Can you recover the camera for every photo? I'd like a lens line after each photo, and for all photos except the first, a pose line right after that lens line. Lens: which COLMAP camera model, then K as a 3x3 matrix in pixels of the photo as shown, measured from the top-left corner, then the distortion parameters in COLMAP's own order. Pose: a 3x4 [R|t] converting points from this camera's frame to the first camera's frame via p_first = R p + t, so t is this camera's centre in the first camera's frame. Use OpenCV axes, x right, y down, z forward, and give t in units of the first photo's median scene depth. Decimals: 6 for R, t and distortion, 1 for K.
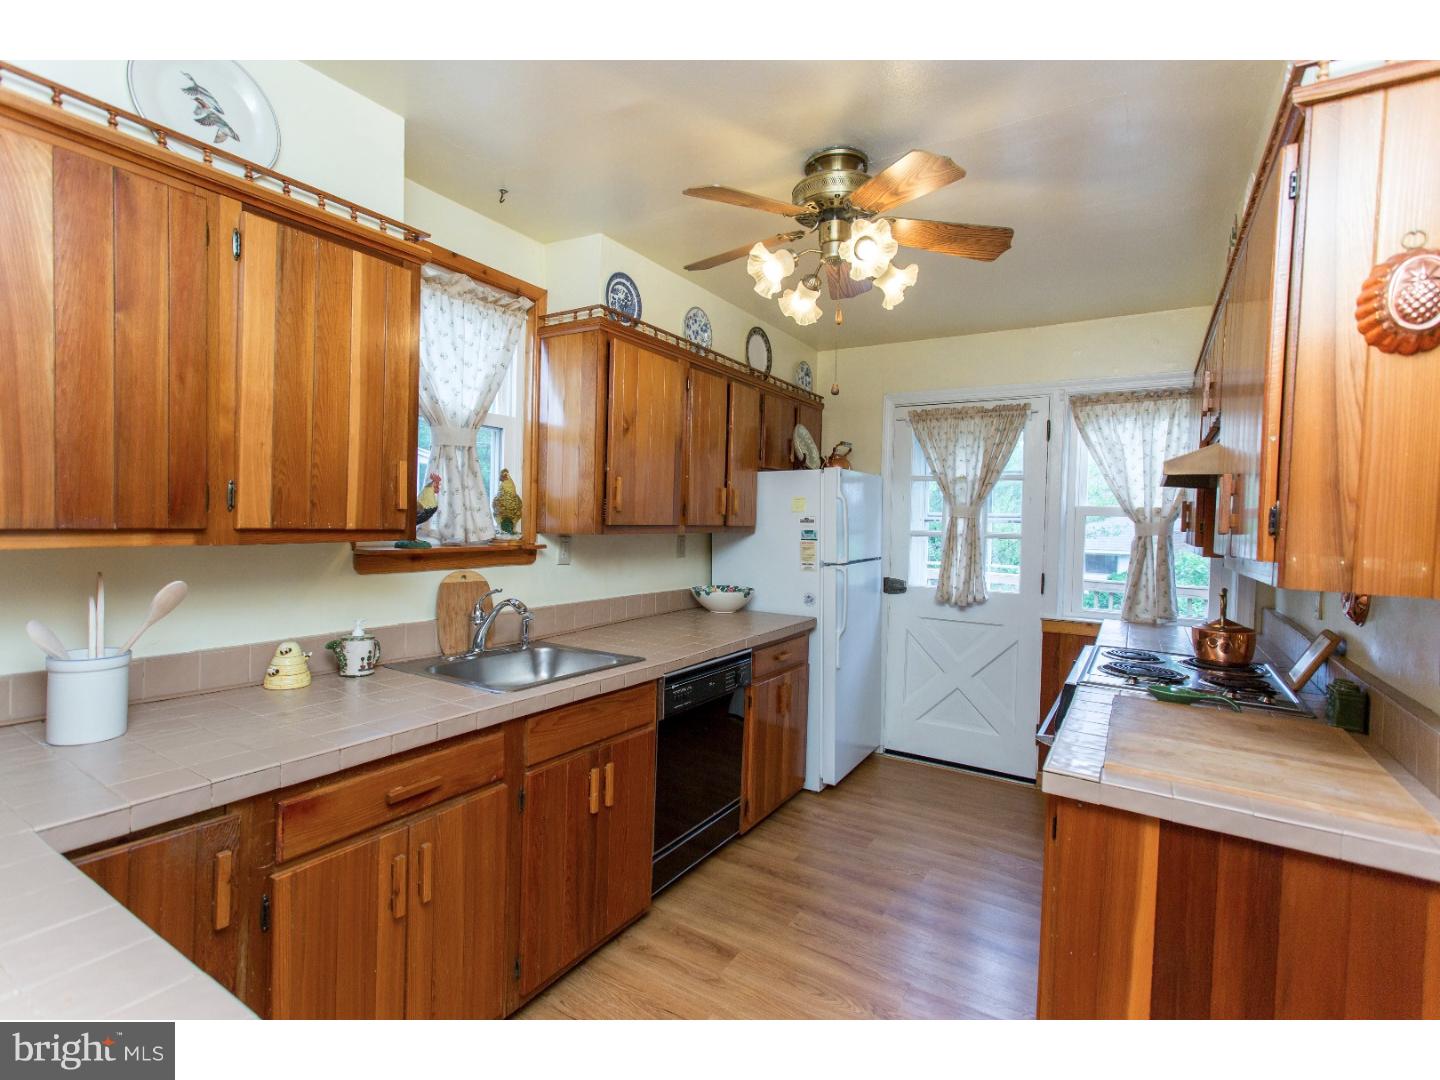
lens RADIAL K [[672.7, 0, 728.9], [0, 672.7, 534.2], [0, 0, 1]] dist [-0.004112, 0.000305]
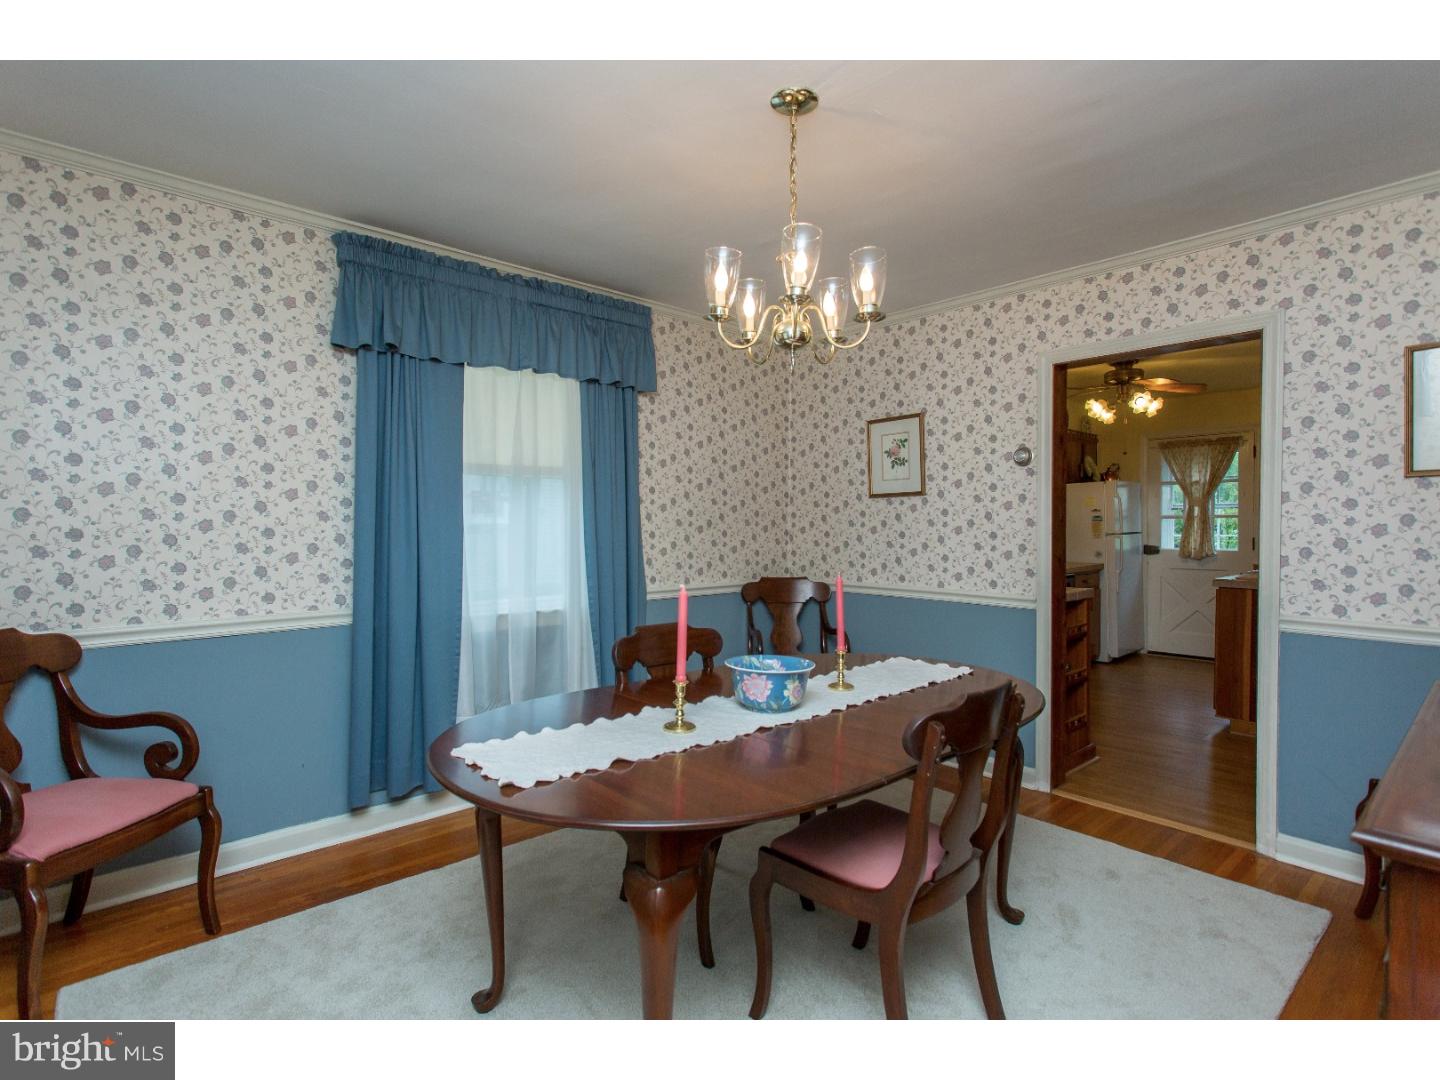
lens RADIAL K [[672.7, 0, 728.9], [0, 672.7, 534.2], [0, 0, 1]] dist [-0.004112, 0.000305]
pose [[0.953916, -0.025347, -0.299002, -0.261006], [0.022548, 0.999664, -0.012808, 0.040111], [0.299226, 0.005476, 0.954167, -0.923390]]
